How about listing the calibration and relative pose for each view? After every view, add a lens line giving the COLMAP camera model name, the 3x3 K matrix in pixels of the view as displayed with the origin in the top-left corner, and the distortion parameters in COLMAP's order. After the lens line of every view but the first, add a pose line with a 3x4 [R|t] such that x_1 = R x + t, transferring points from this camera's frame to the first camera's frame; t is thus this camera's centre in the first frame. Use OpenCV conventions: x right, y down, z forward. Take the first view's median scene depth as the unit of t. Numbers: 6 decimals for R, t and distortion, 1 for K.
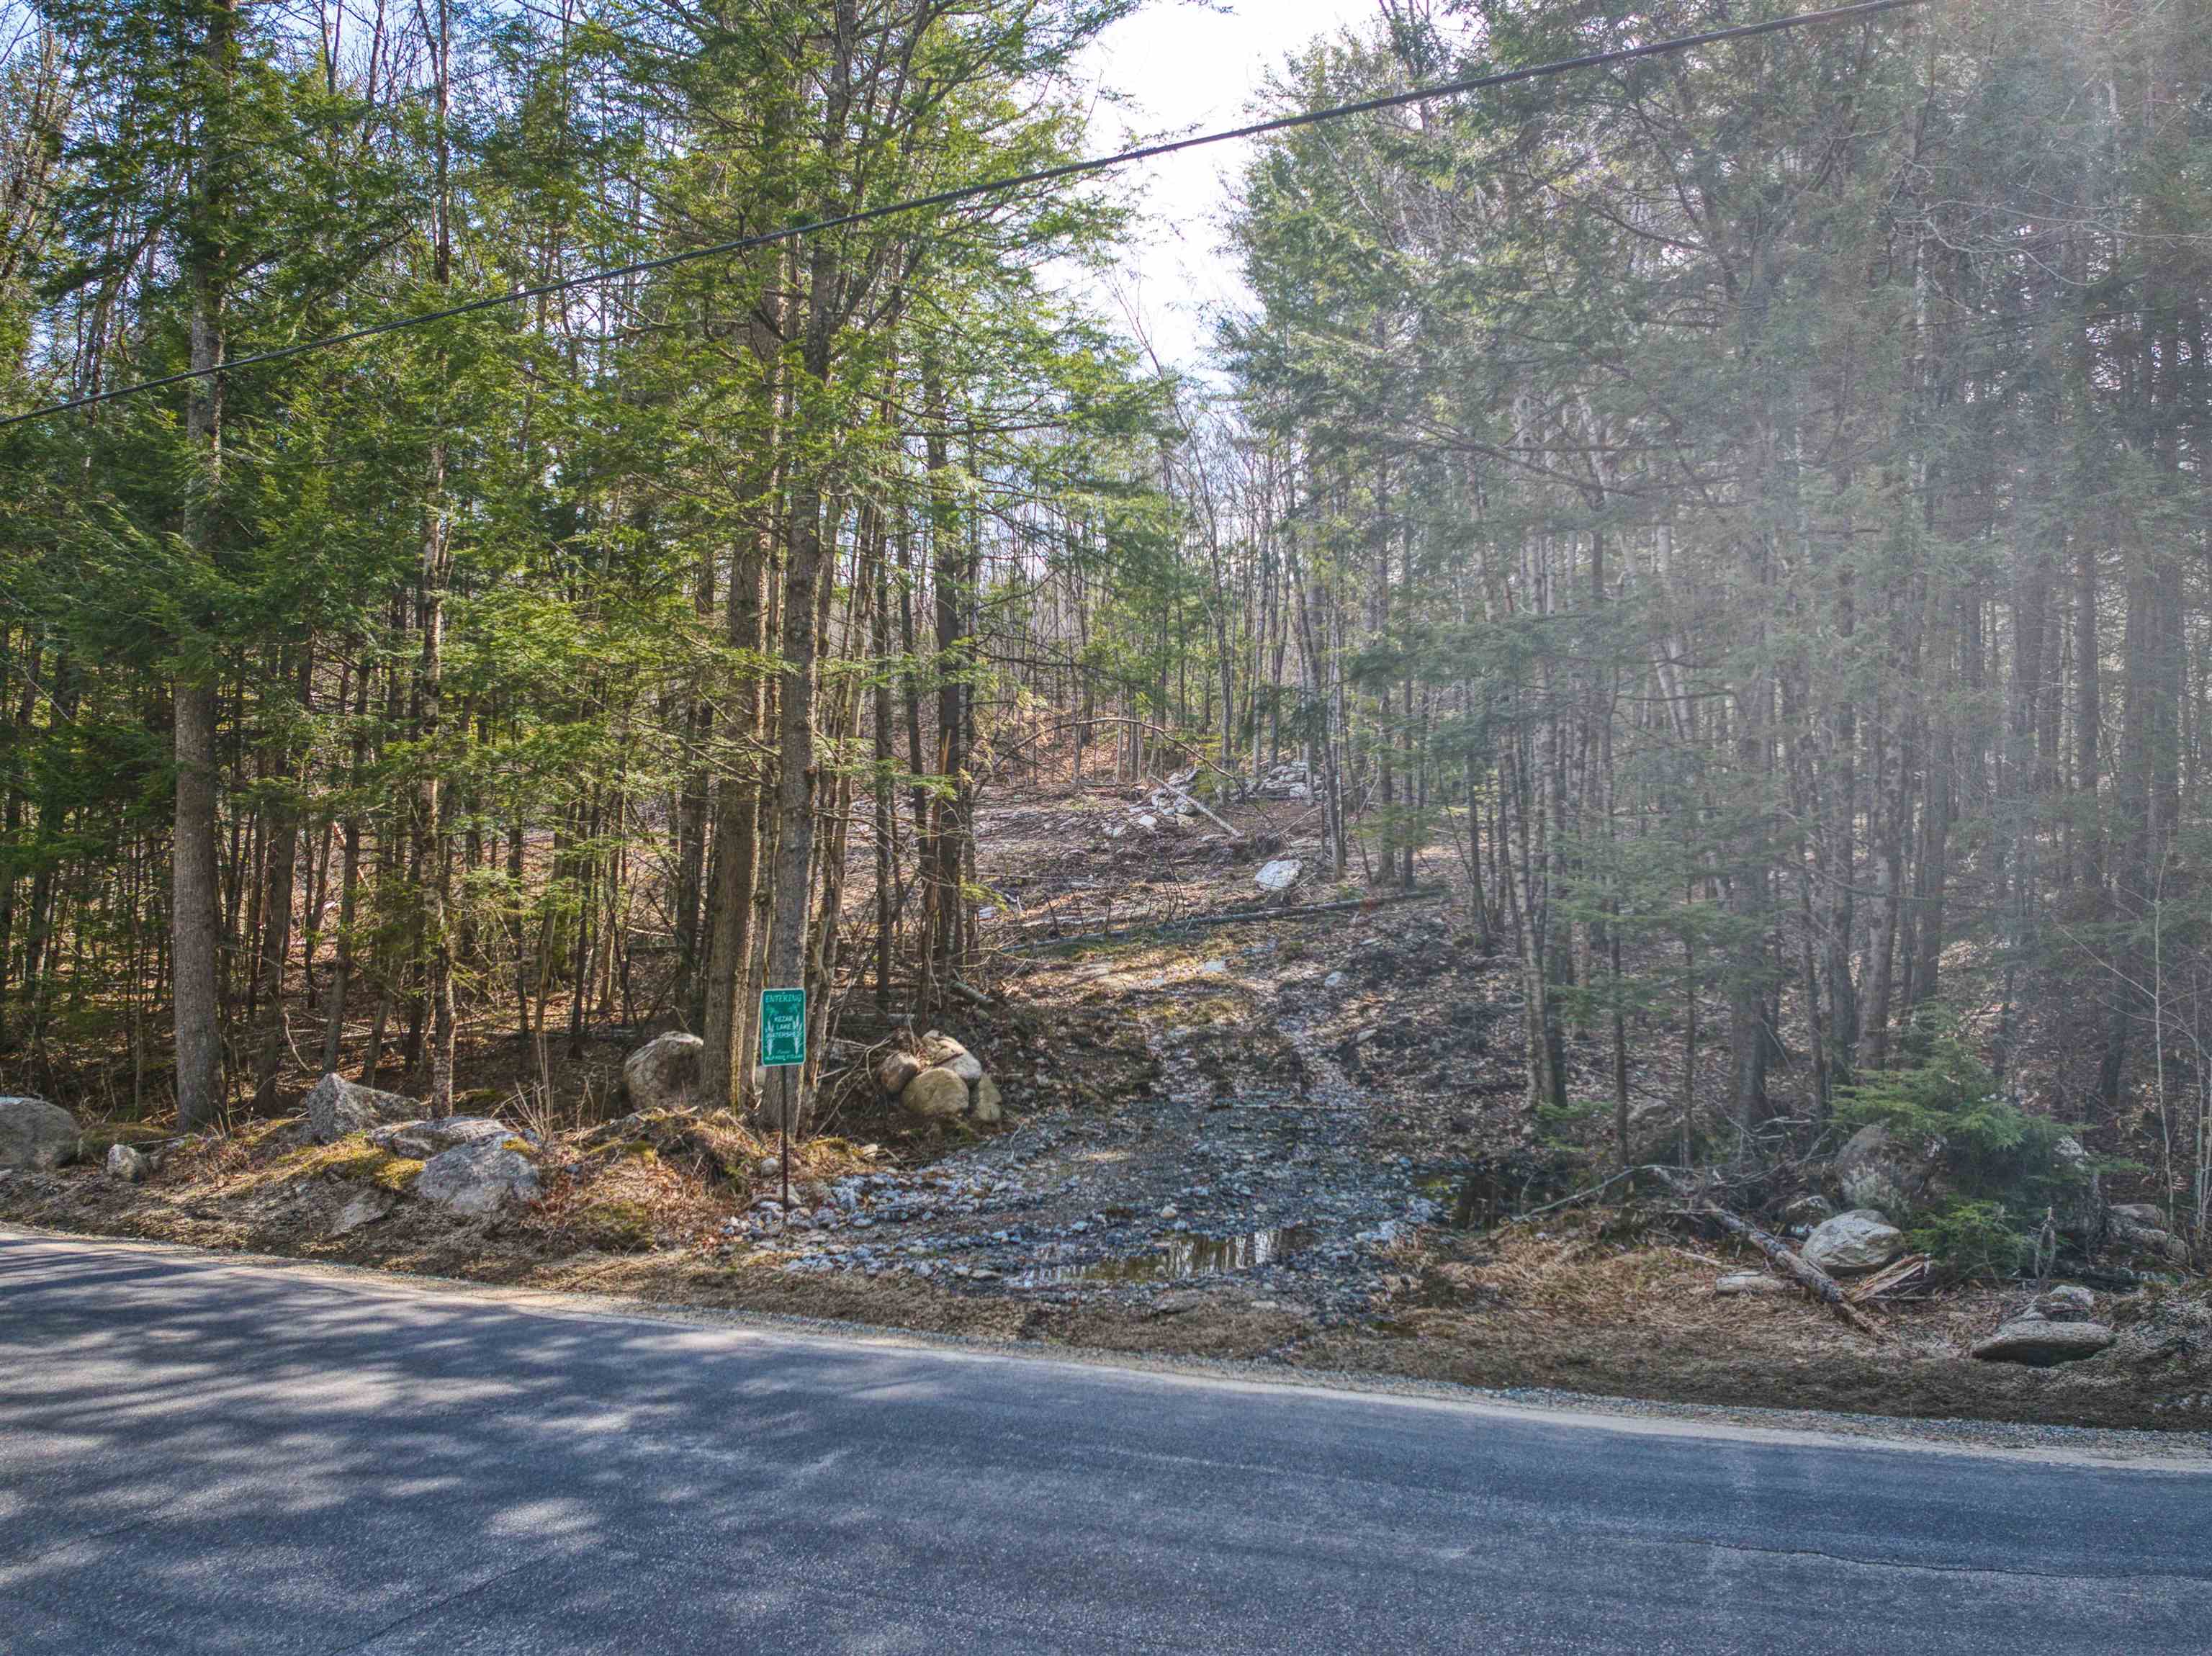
lens RADIAL K [[1740.1, 0, 1128.8], [0, 1740.1, 838.2], [0, 0, 1]] dist [-0.094963, 0.000256]
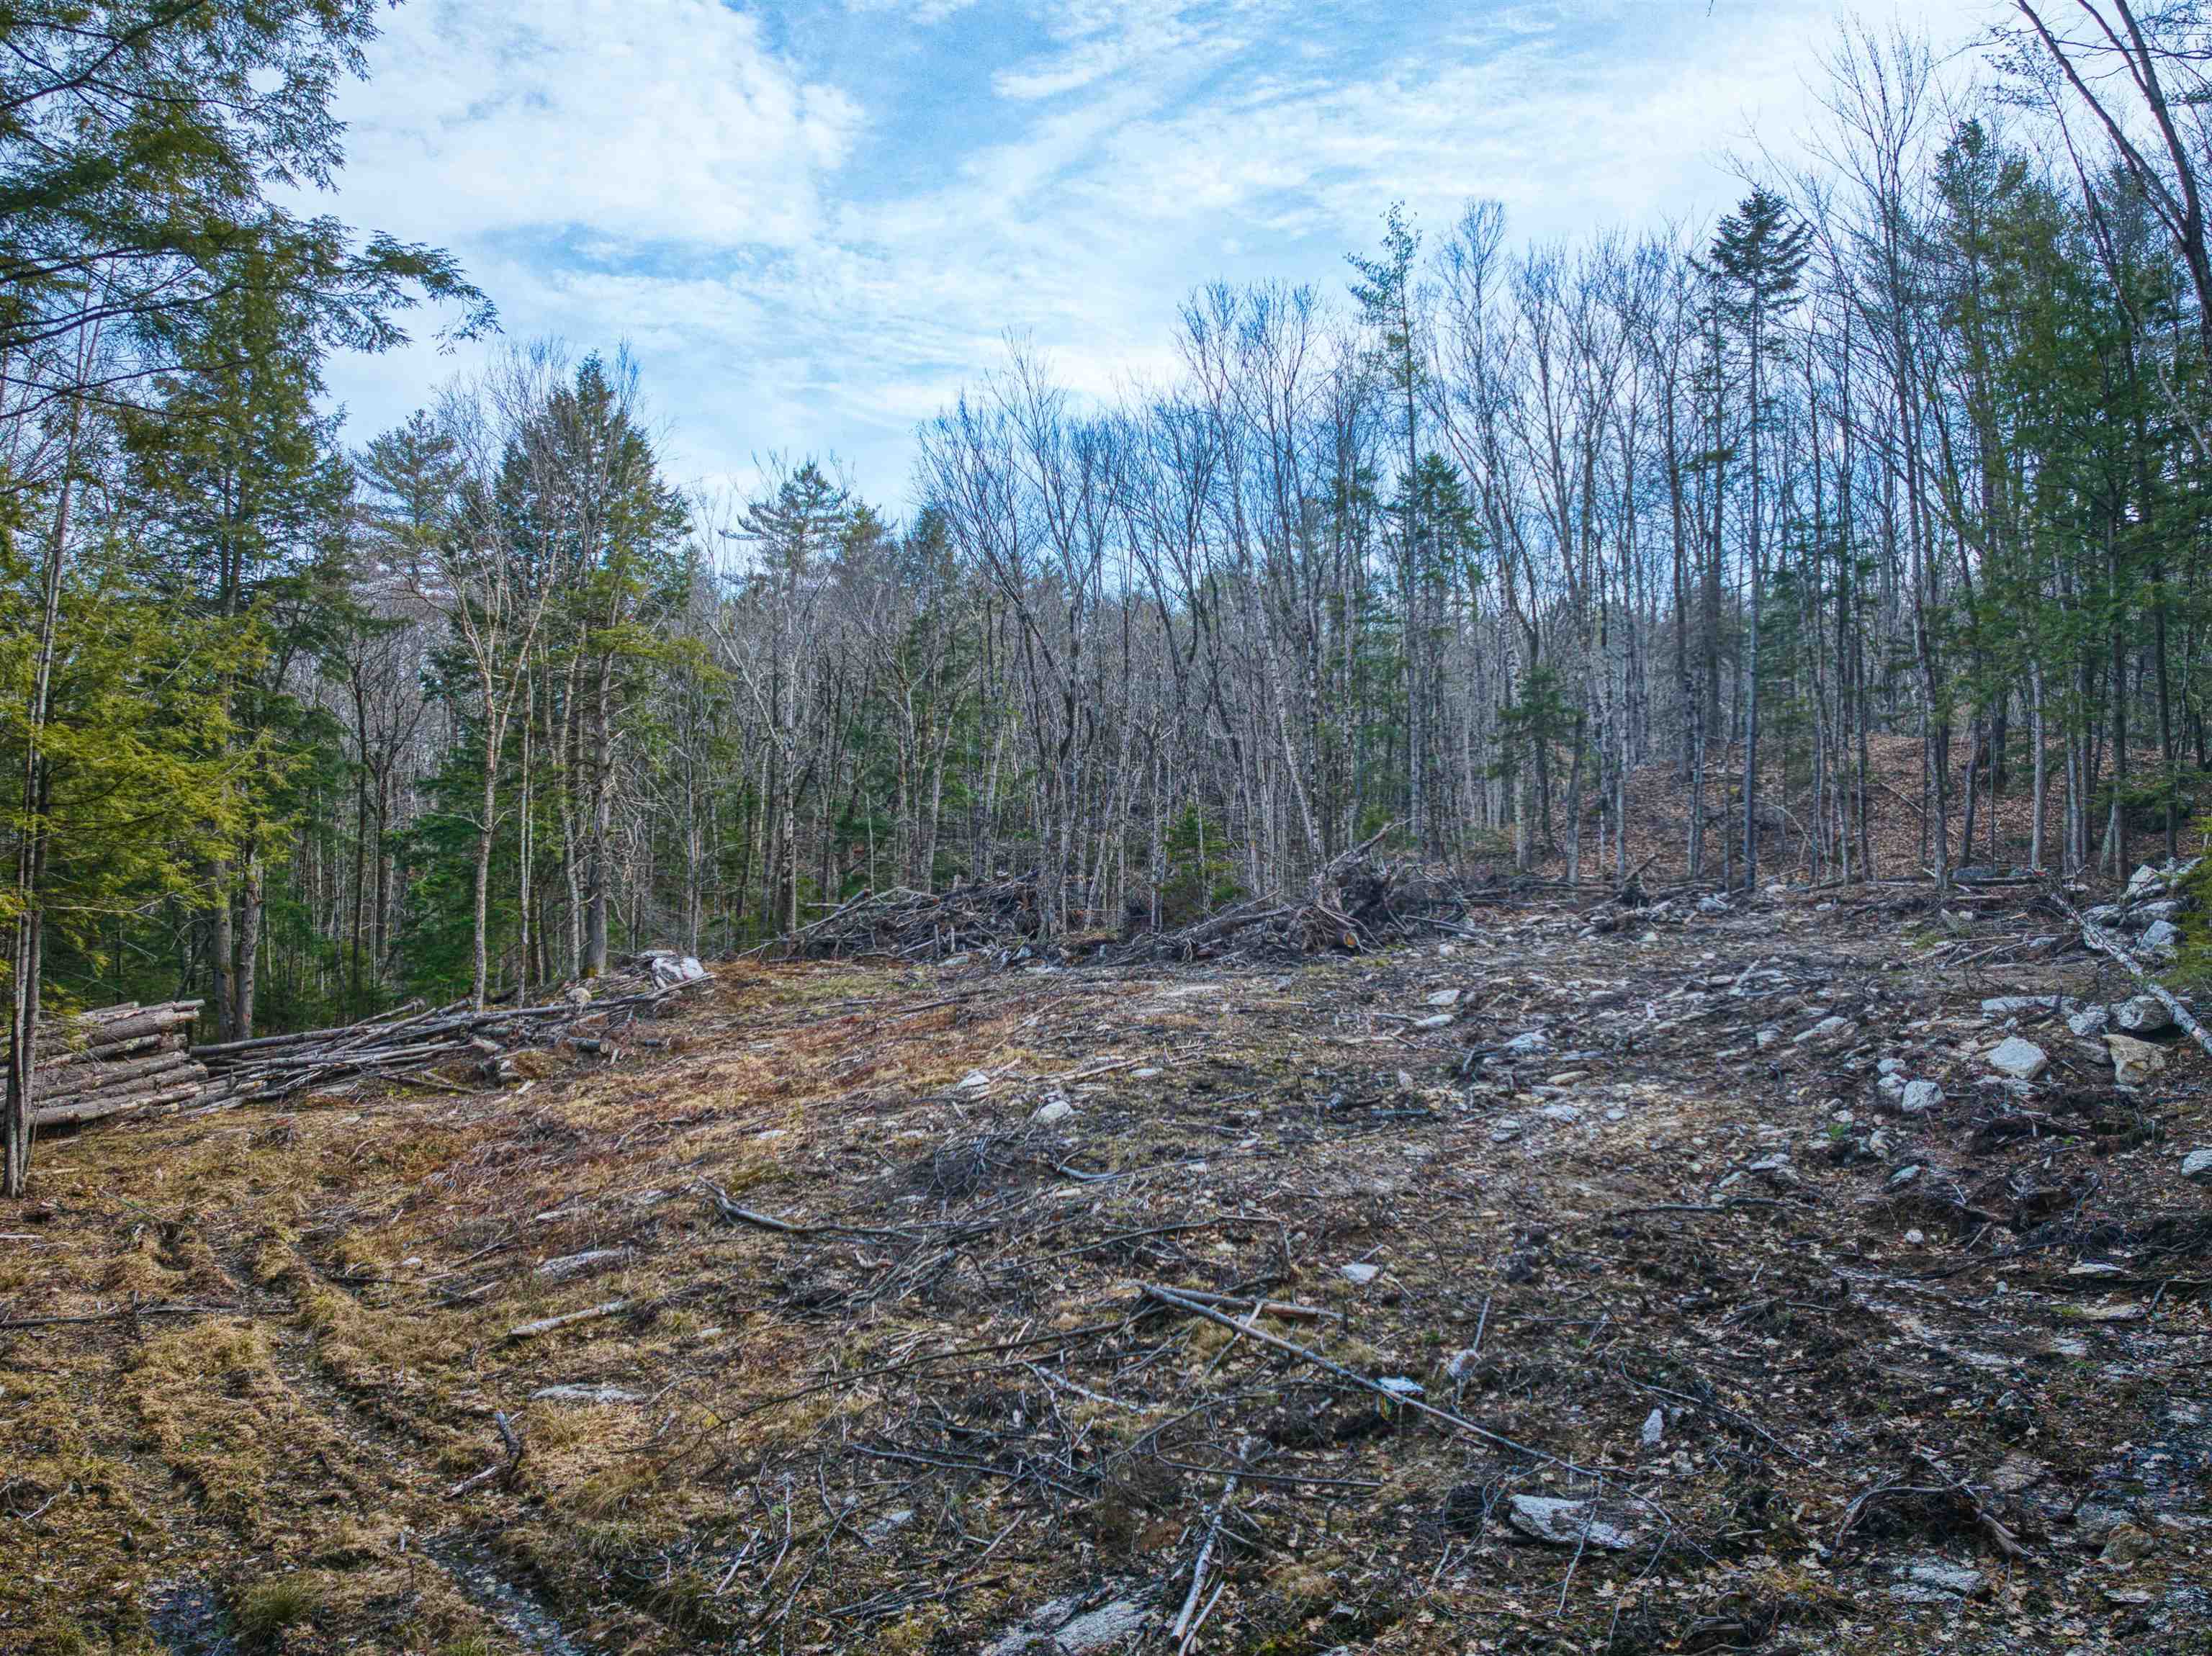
lens RADIAL K [[1740.1, 0, 1128.8], [0, 1740.1, 838.2], [0, 0, 1]] dist [-0.094963, 0.000256]
pose [[0.852888, -0.026724, -0.521409, 0.068508], [0.015910, 0.999556, -0.025207, -0.088937], [0.521851, 0.013203, 0.852934, 1.187535]]
